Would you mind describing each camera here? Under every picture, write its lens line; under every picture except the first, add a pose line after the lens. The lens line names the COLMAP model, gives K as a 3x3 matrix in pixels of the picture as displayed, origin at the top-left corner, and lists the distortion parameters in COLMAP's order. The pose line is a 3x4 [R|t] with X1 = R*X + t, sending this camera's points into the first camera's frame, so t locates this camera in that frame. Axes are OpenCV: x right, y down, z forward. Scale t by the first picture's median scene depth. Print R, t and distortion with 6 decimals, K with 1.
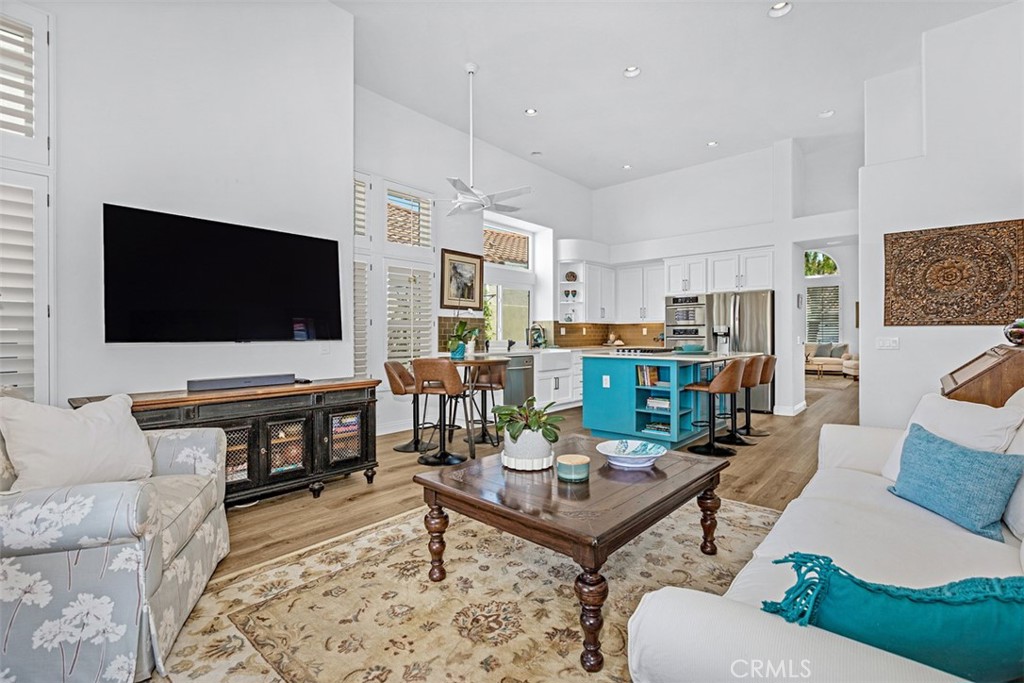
lens RADIAL K [[457.9, 0, 512.3], [0, 457.9, 337.7], [0, 0, 1]] dist [0.006176, 0.000052]
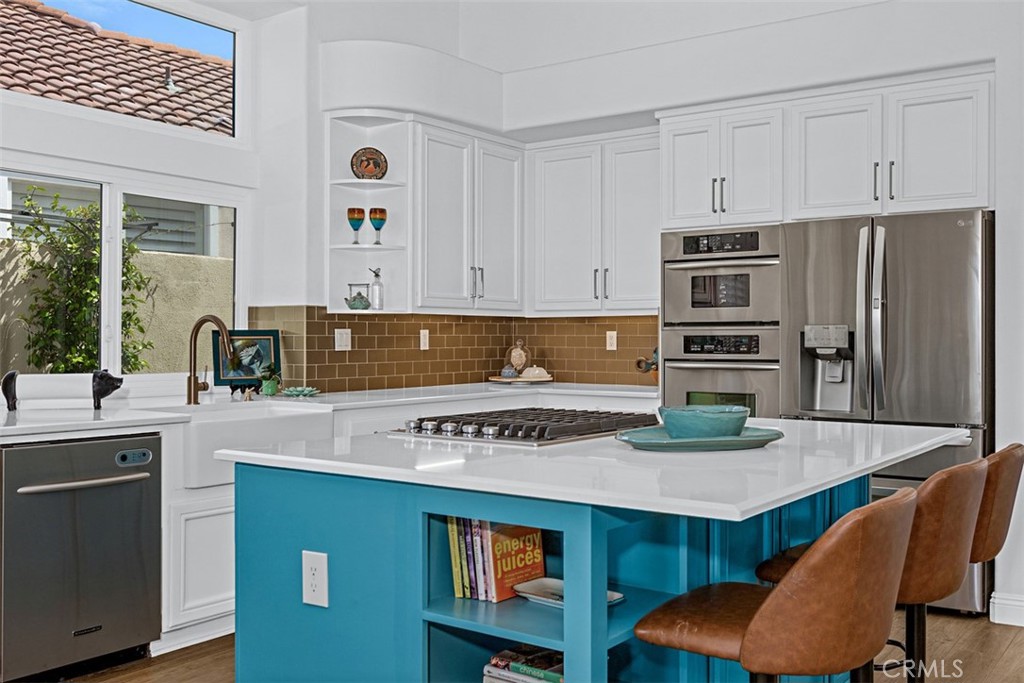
lens RADIAL K [[1003.4, 0, 516.6], [0, 1003.4, 347.2], [0, 0, 1]] dist [-0.004619, 0.000000]
pose [[0.993776, 0.003511, 0.111342, 0.175548], [-0.003739, 0.999991, 0.001844, -0.012257], [-0.111335, -0.002249, 0.993780, 0.359484]]
